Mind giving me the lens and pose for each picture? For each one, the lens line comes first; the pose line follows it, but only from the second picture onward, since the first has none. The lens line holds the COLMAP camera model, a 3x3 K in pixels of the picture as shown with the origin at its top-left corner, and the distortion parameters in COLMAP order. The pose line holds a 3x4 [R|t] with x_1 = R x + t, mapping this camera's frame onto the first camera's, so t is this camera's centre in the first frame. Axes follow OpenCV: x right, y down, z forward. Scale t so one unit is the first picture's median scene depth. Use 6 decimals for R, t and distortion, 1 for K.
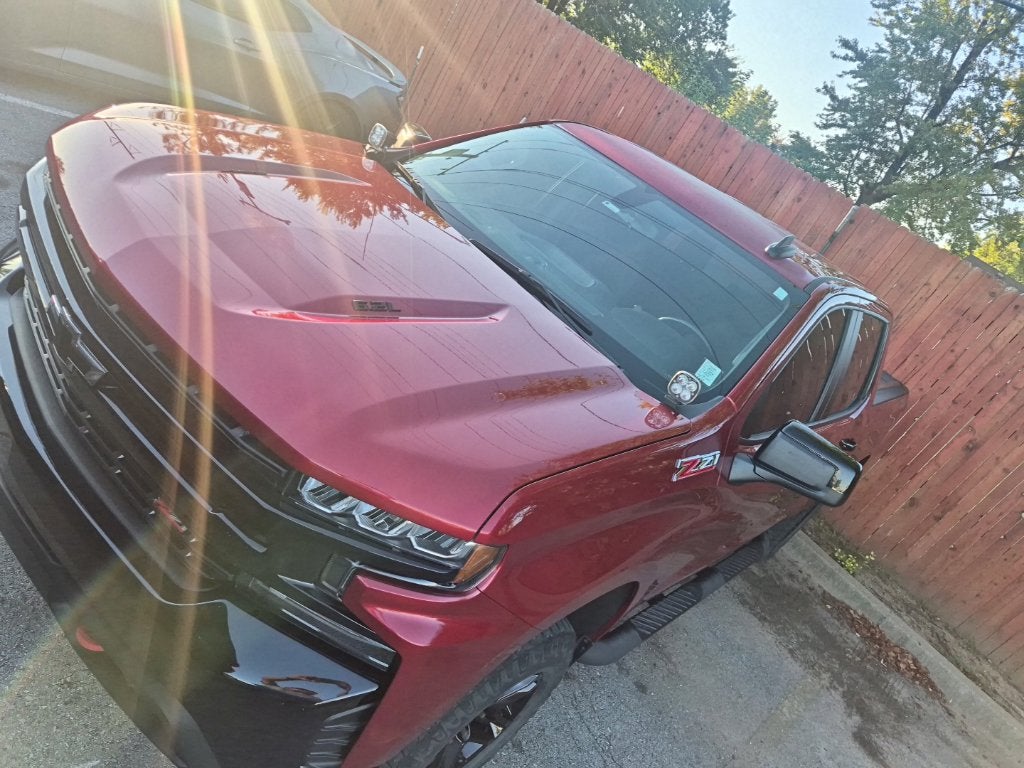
lens RADIAL K [[724.4, 0, 514.8], [0, 724.4, 390.1], [0, 0, 1]] dist [0.043880, -0.040716]
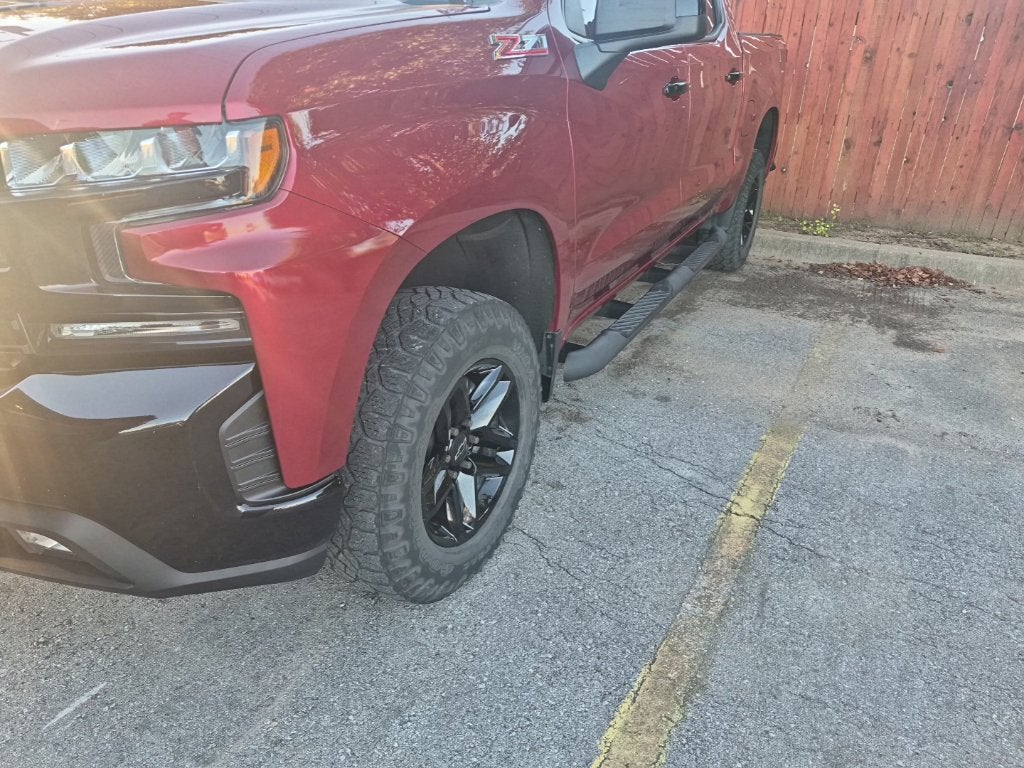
lens RADIAL K [[724.4, 0, 508.2], [0, 724.4, 385.5], [0, 0, 1]] dist [0.043880, -0.040716]
pose [[0.845907, -0.533193, -0.012093, 0.014413], [0.532677, 0.843530, 0.068644, 0.134452], [-0.026399, -0.064509, 0.997568, 0.044697]]
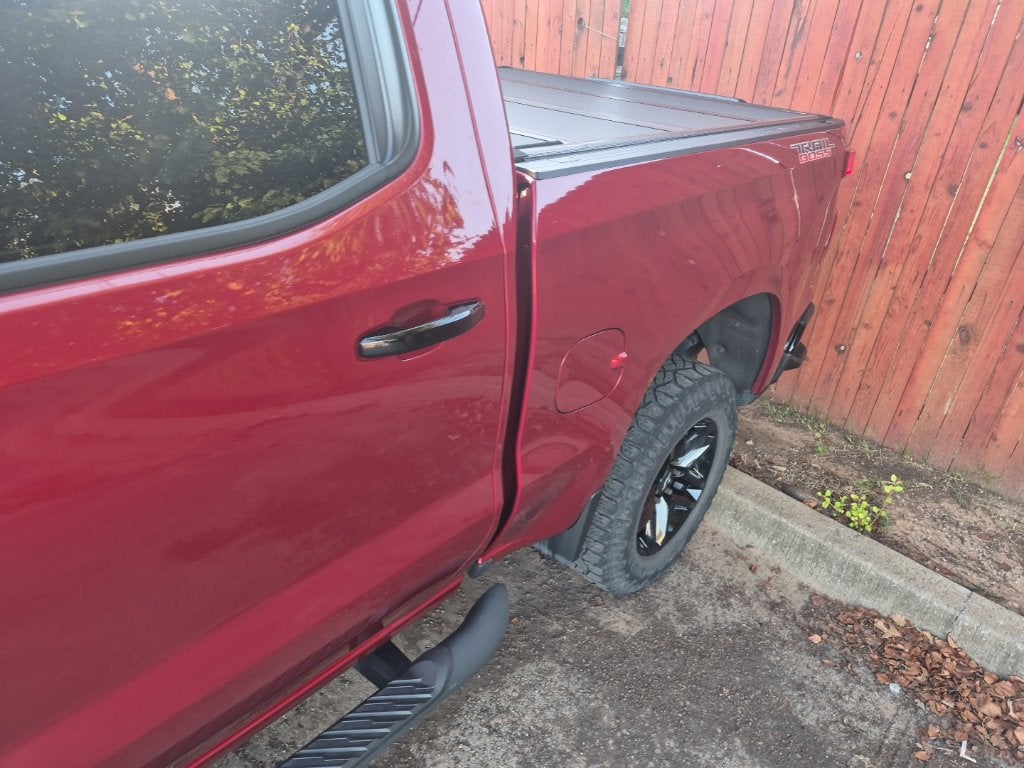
lens RADIAL K [[724.4, 0, 513.0], [0, 724.4, 382.8], [0, 0, 1]] dist [0.043880, -0.040716]
pose [[0.908814, -0.373671, -0.185547, 0.394664], [0.381041, 0.924548, 0.004413, 0.073972], [0.169898, -0.074712, 0.982625, 0.523815]]
